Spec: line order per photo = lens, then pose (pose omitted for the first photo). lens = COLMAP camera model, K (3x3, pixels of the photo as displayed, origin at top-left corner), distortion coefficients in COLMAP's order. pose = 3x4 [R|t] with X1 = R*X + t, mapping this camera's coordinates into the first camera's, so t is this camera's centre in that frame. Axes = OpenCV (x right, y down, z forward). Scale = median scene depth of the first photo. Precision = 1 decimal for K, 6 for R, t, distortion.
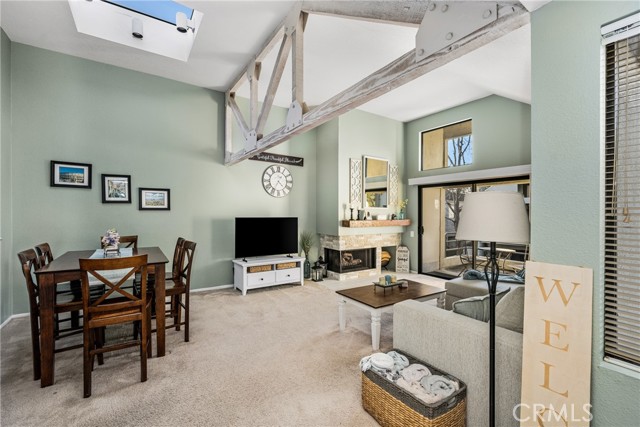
lens RADIAL K [[278.4, 0, 314.3], [0, 278.4, 213.5], [0, 0, 1]] dist [0.006583, 0.000410]
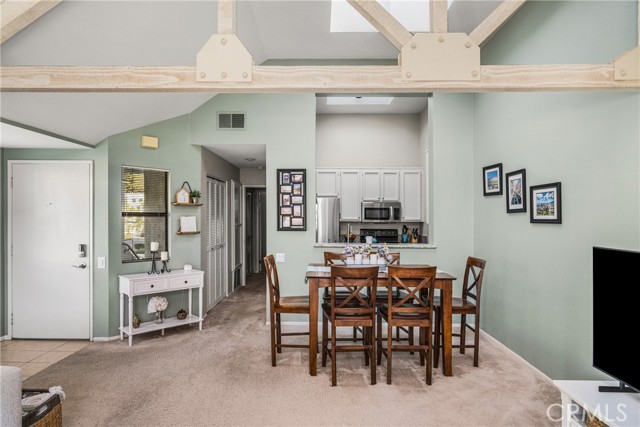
lens RADIAL K [[373.3, 0, 319.0], [0, 373.3, 209.1], [0, 0, 1]] dist [0.023663, -0.005378]
pose [[-0.540924, -0.023629, -0.840739, 0.324547], [-0.011108, 0.999719, -0.020950, -0.018611], [0.840998, -0.001993, -0.541035, 1.025629]]
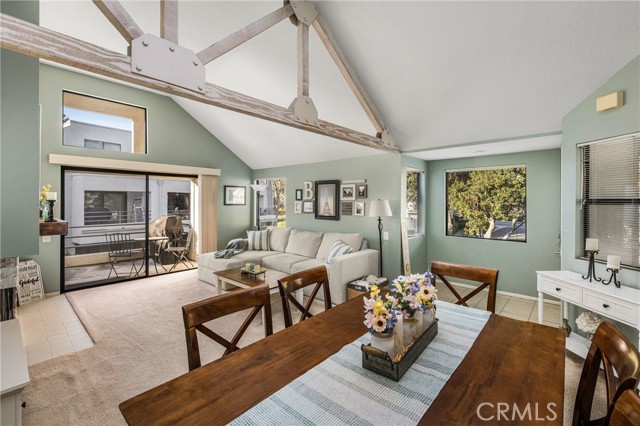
lens RADIAL K [[278.4, 0, 326.1], [0, 278.4, 202.4], [0, 0, 1]] dist [0.006583, 0.000410]
pose [[-0.281683, -0.009473, 0.959461, -0.663969], [0.001670, 0.999945, 0.010363, -0.024645], [-0.959506, 0.004521, -0.281652, 0.778594]]
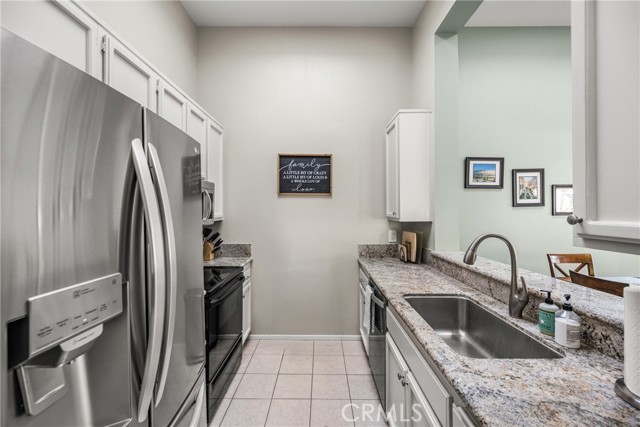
lens RADIAL K [[256.2, 0, 314.3], [0, 256.2, 212.9], [0, 0, 1]] dist [-0.004812, -0.000401]
pose [[0.834527, 0.000386, -0.550967, -0.760540], [0.003699, 0.999973, 0.006303, -0.024087], [0.550955, -0.007298, 0.834503, 0.090759]]
